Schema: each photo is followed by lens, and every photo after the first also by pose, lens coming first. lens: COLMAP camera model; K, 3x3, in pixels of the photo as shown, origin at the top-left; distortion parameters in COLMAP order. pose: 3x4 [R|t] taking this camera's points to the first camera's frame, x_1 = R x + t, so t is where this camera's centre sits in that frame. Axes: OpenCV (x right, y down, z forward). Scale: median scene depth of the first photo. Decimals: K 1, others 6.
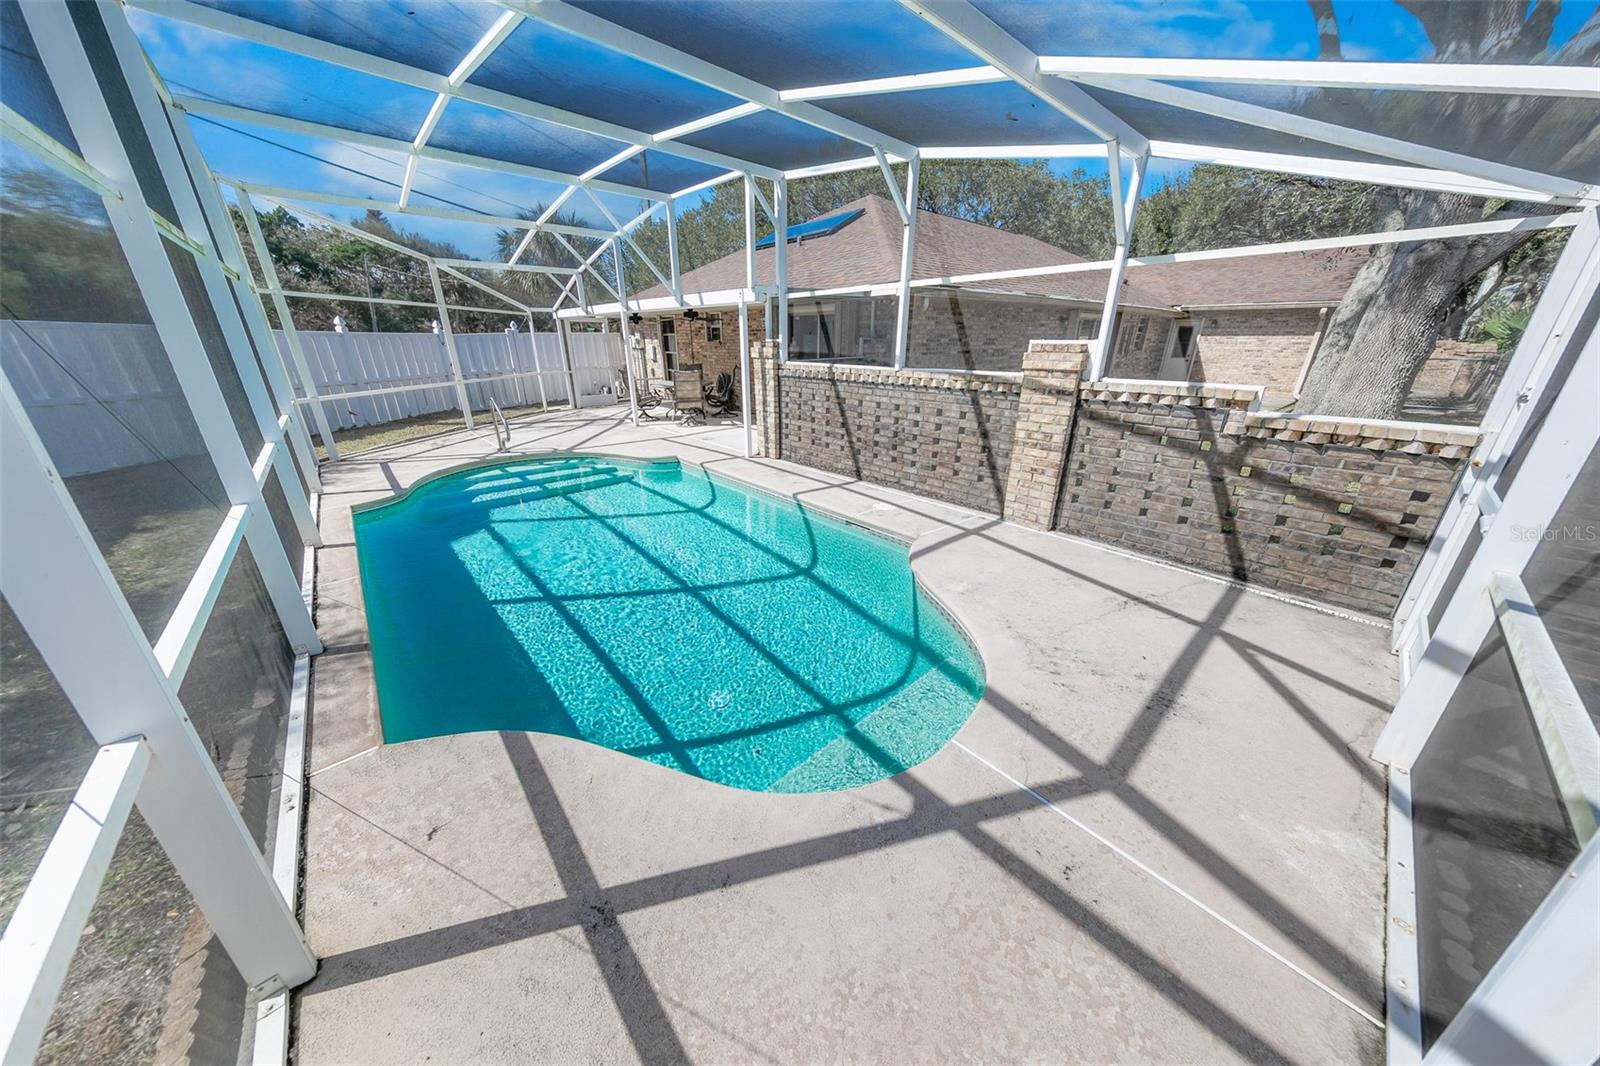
lens RADIAL K [[499.9, 0, 795.8], [0, 499.9, 529.2], [0, 0, 1]] dist [0.007559, -0.000176]
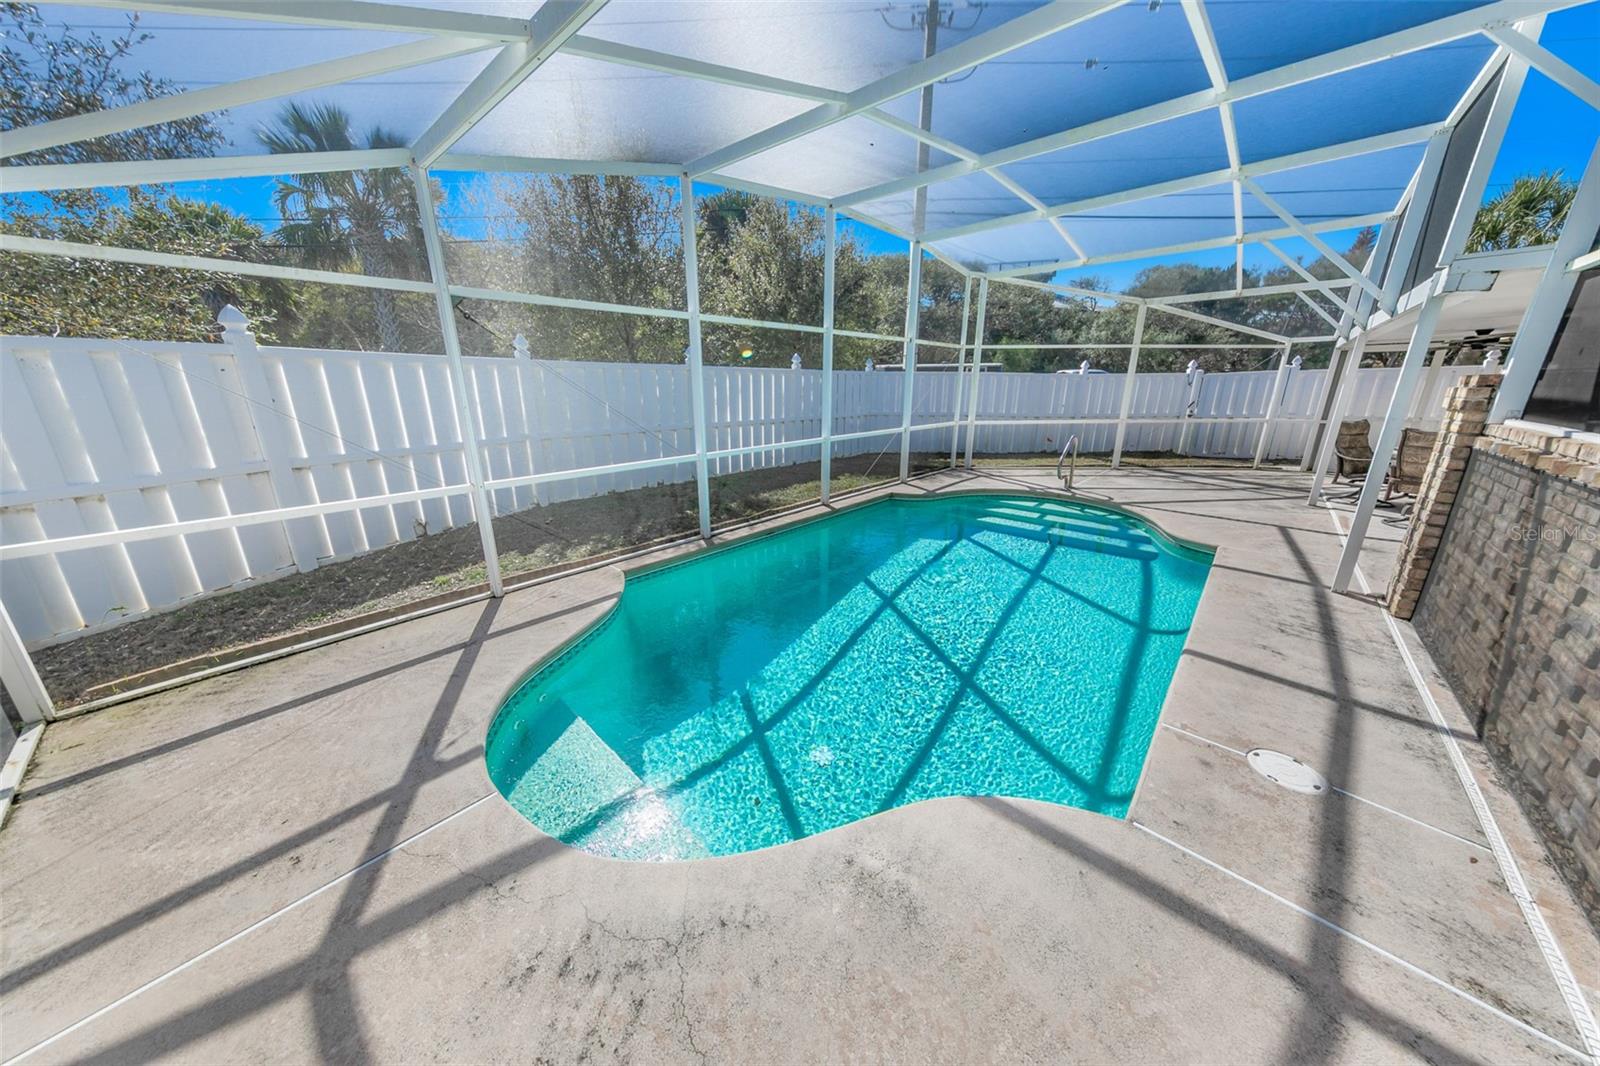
lens RADIAL K [[499.9, 0, 795.8], [0, 499.9, 529.2], [0, 0, 1]] dist [0.007559, -0.000176]
pose [[0.109652, 0.278556, -0.954140, 0.408383], [-0.349558, 0.909416, 0.225327, -0.155289], [0.930476, 0.308820, 0.197091, 0.433594]]
